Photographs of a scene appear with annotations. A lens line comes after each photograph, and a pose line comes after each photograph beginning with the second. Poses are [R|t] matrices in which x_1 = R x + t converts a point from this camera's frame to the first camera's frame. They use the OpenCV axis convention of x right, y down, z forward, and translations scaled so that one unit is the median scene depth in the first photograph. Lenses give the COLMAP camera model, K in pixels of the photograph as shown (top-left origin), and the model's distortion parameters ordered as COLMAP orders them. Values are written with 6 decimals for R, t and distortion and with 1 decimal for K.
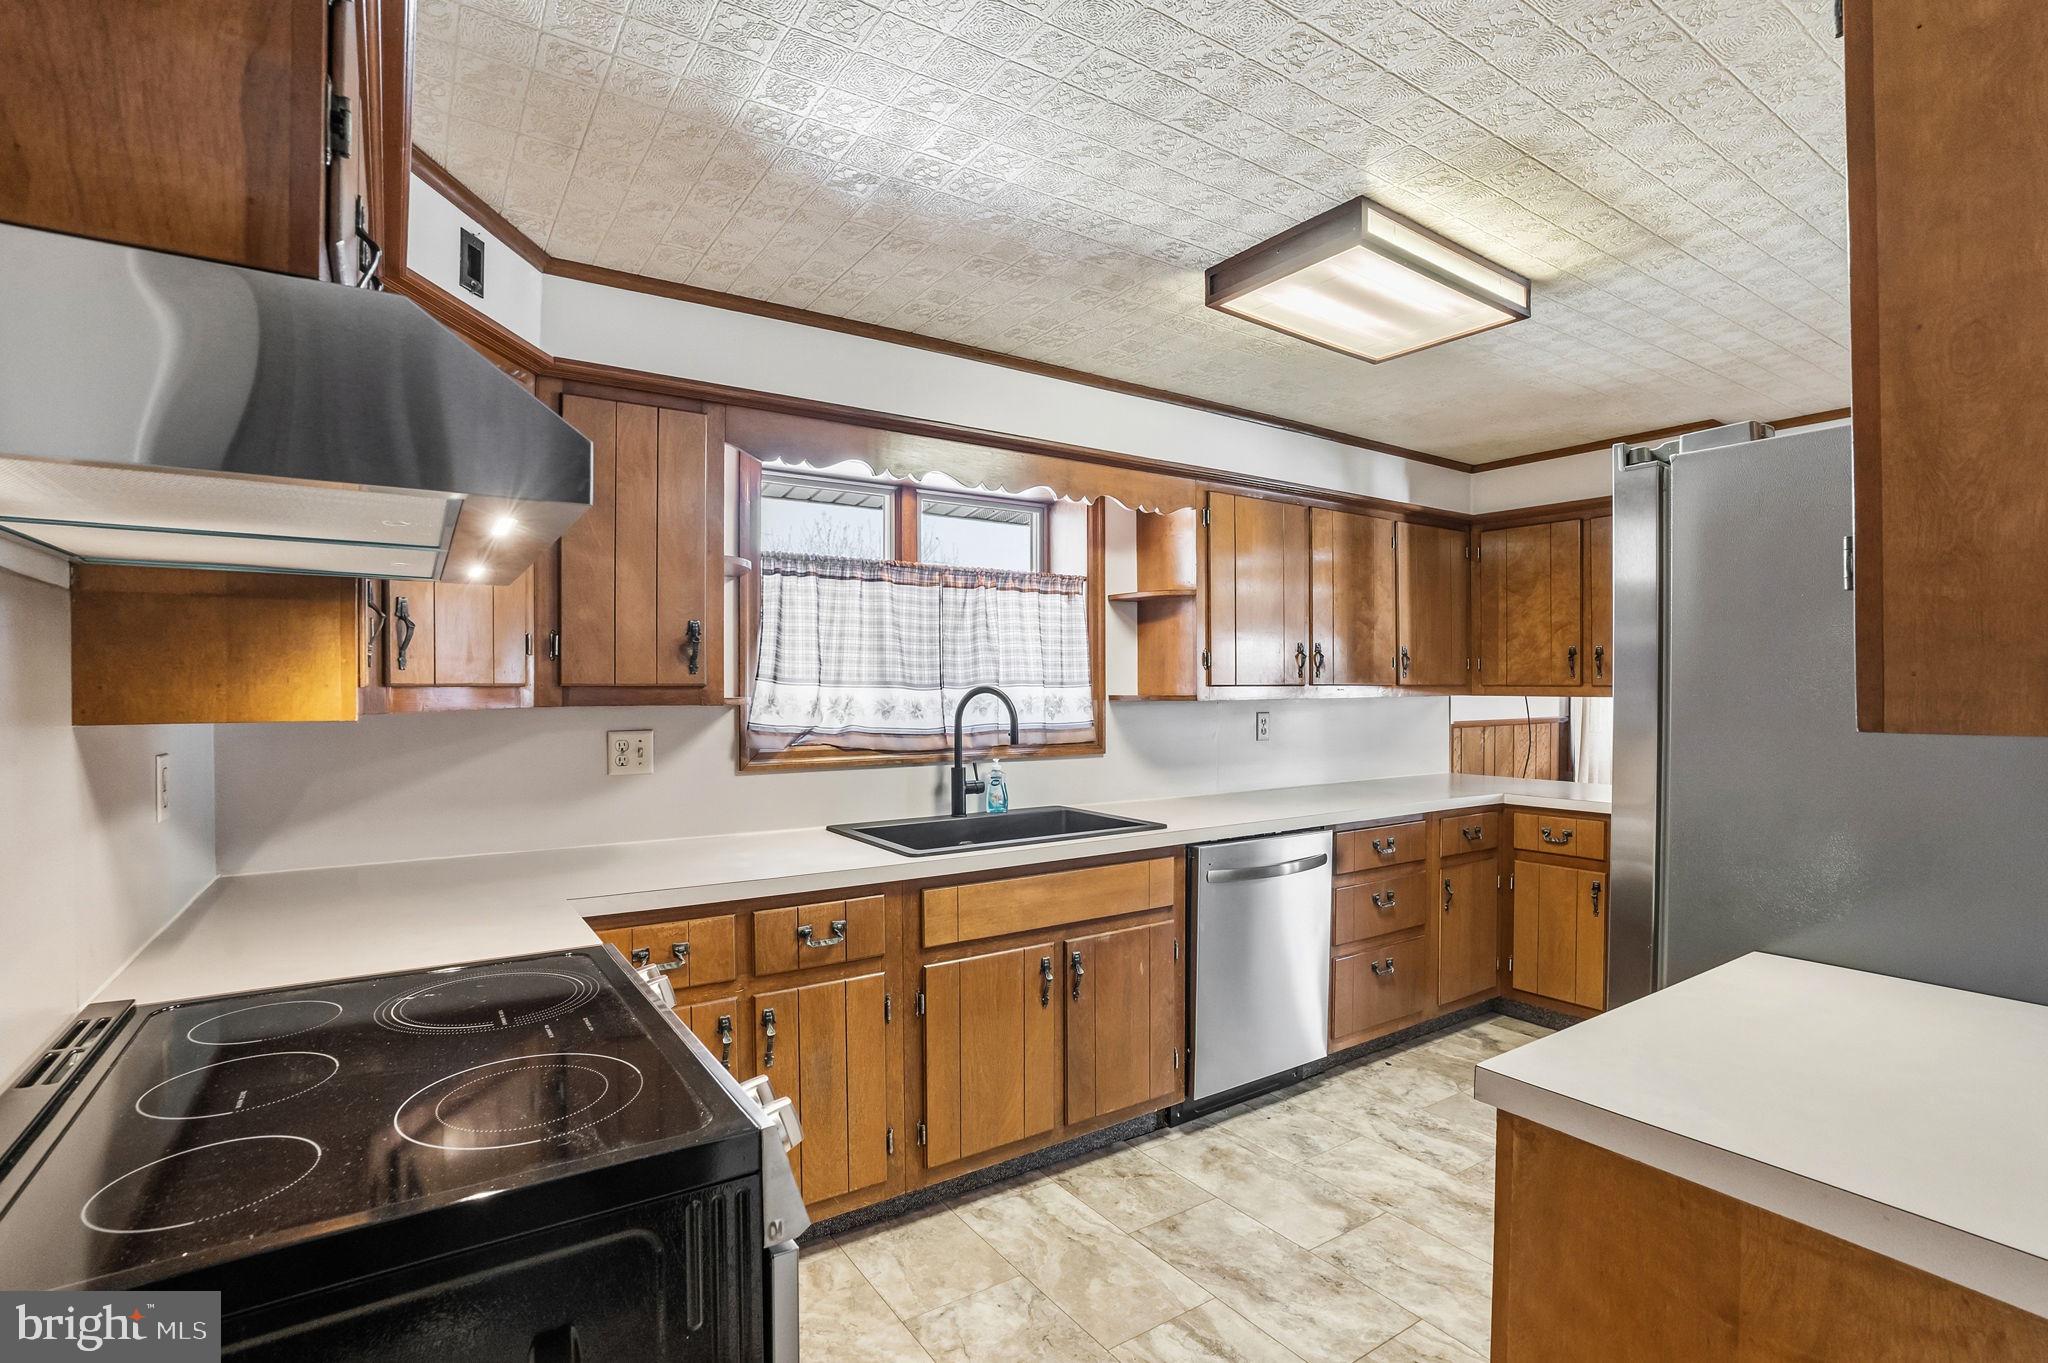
lens RADIAL K [[988.4, 0, 1015.9], [0, 988.4, 700.1], [0, 0, 1]] dist [-0.063494, 0.022825]
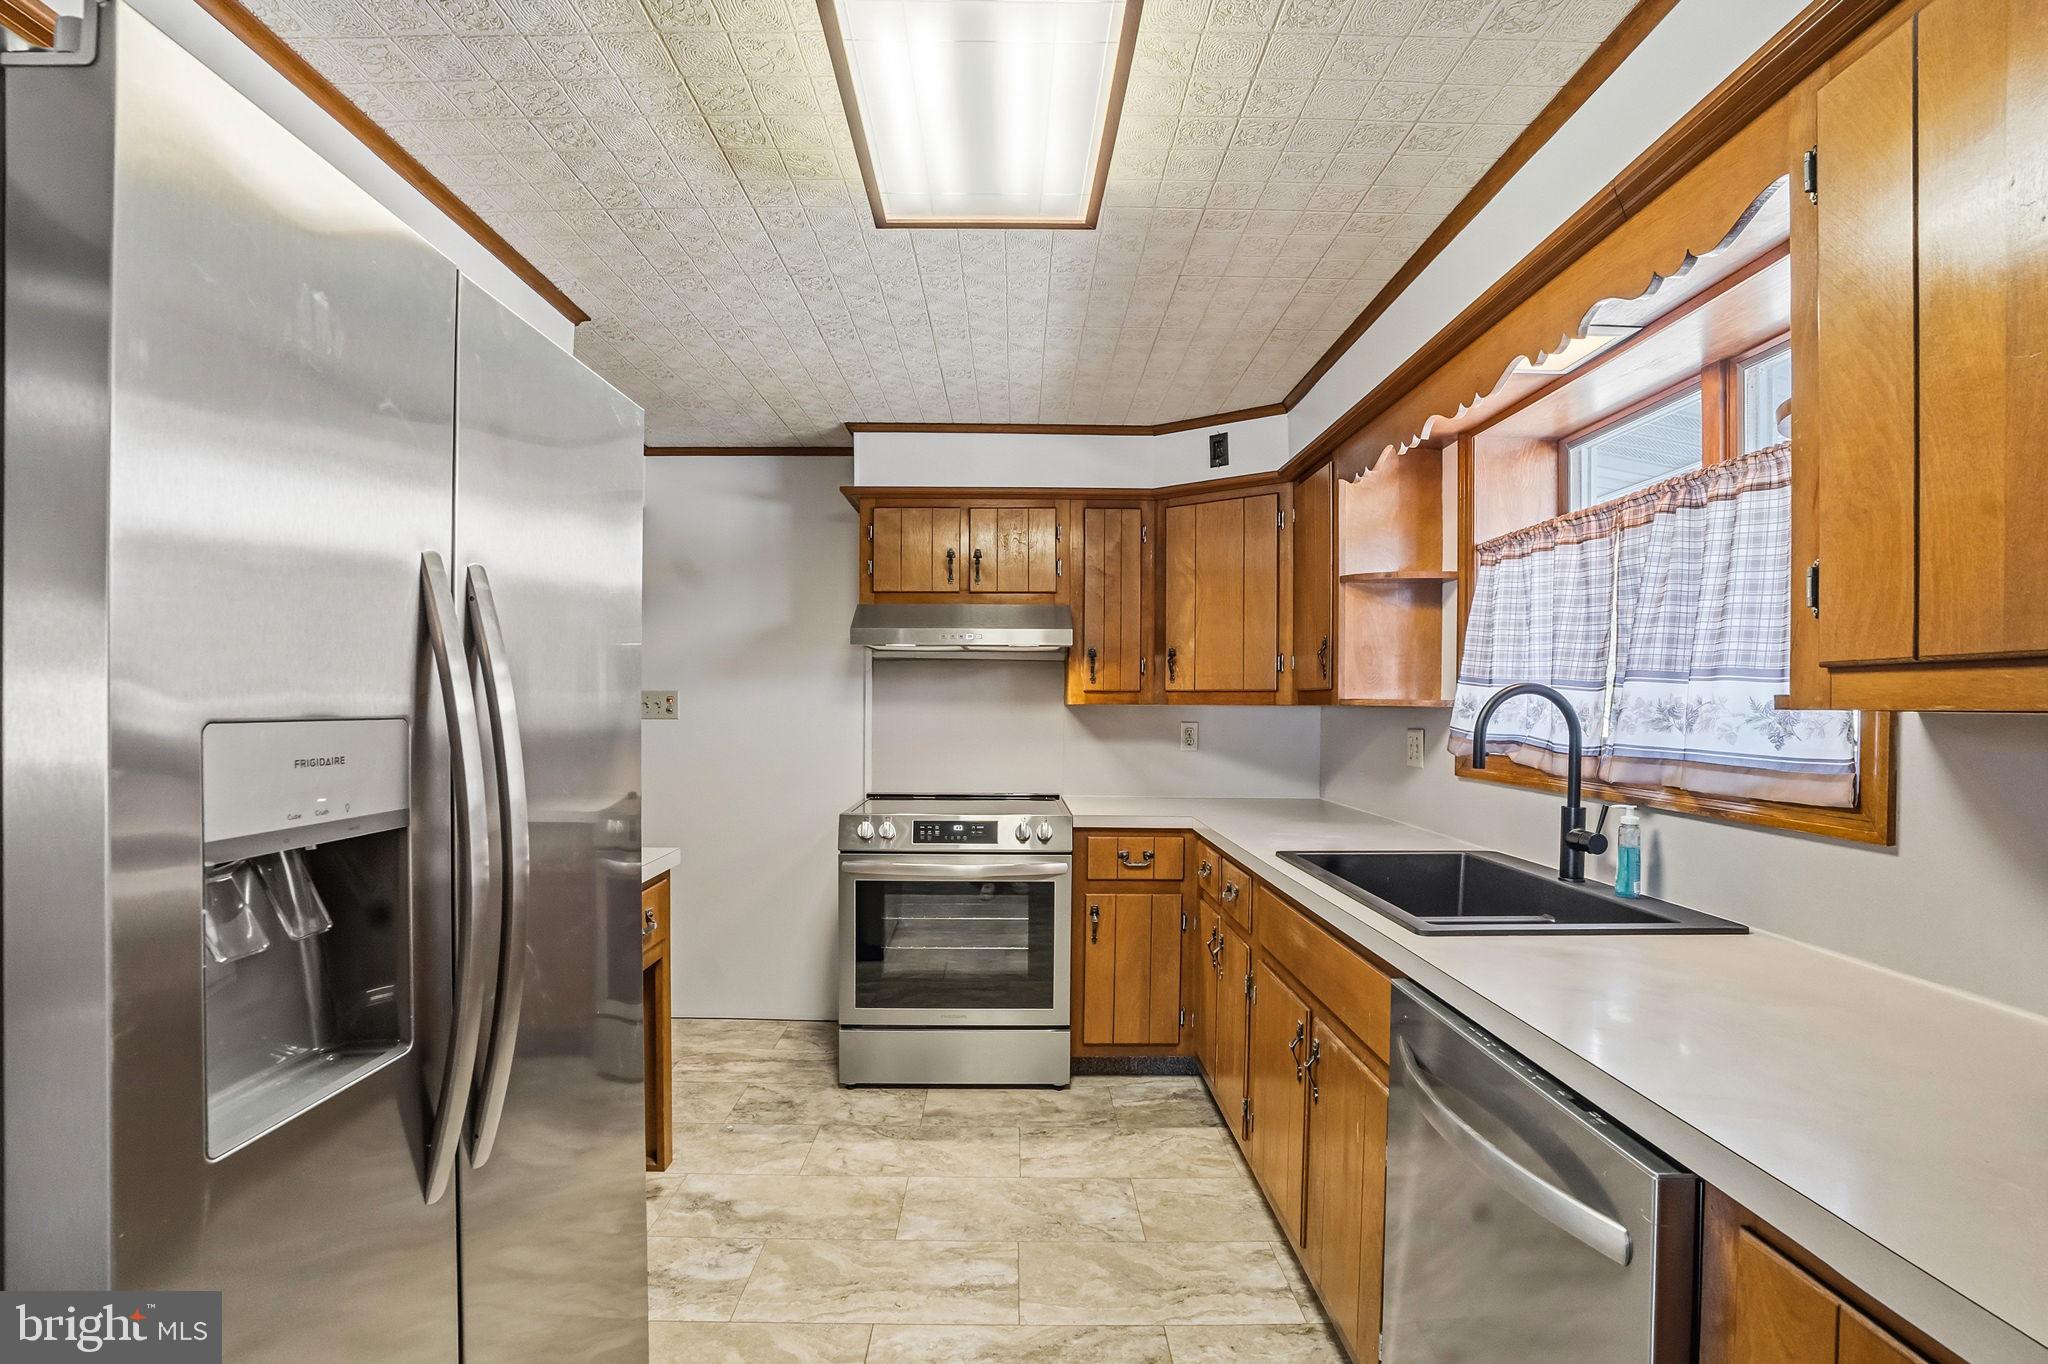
lens RADIAL K [[988.4, 0, 1015.9], [0, 988.4, 700.6], [0, 0, 1]] dist [-0.063494, 0.022825]
pose [[-0.556798, -0.004343, -0.830637, 0.703468], [-0.015650, 0.999864, 0.005263, 0.000305], [0.830501, 0.015930, -0.556790, 1.065073]]
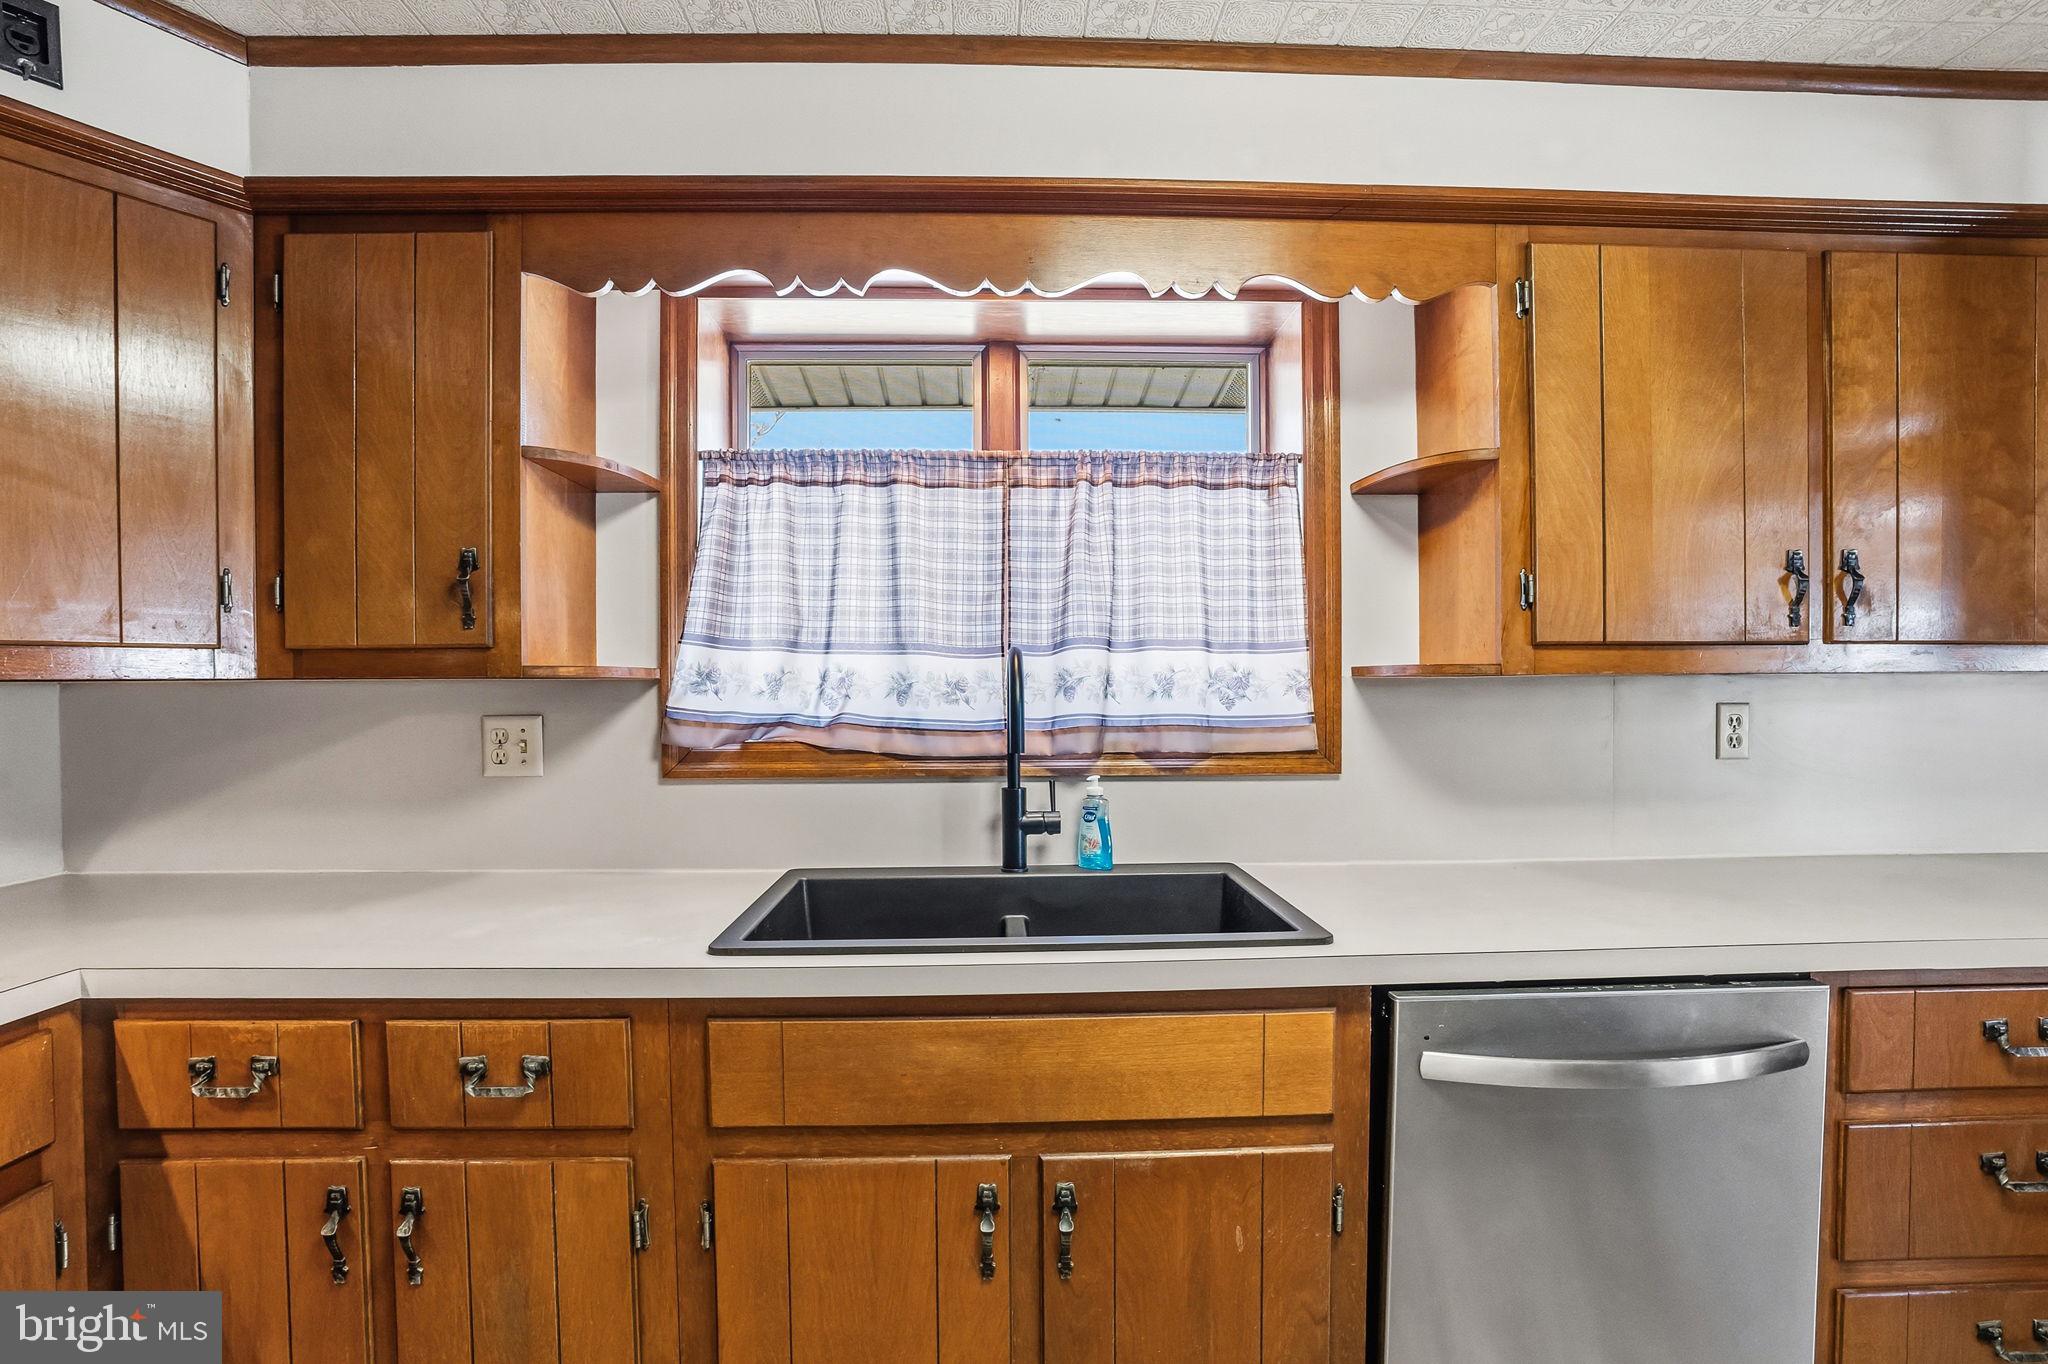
lens RADIAL K [[988.4, 0, 1015.9], [0, 988.4, 700.6], [0, 0, 1]] dist [-0.063494, 0.022825]
pose [[0.847571, 0.006136, -0.530646, 0.259357], [-0.003682, 0.999977, 0.005683, 0.013045], [0.530669, -0.002863, 0.847574, 0.509684]]
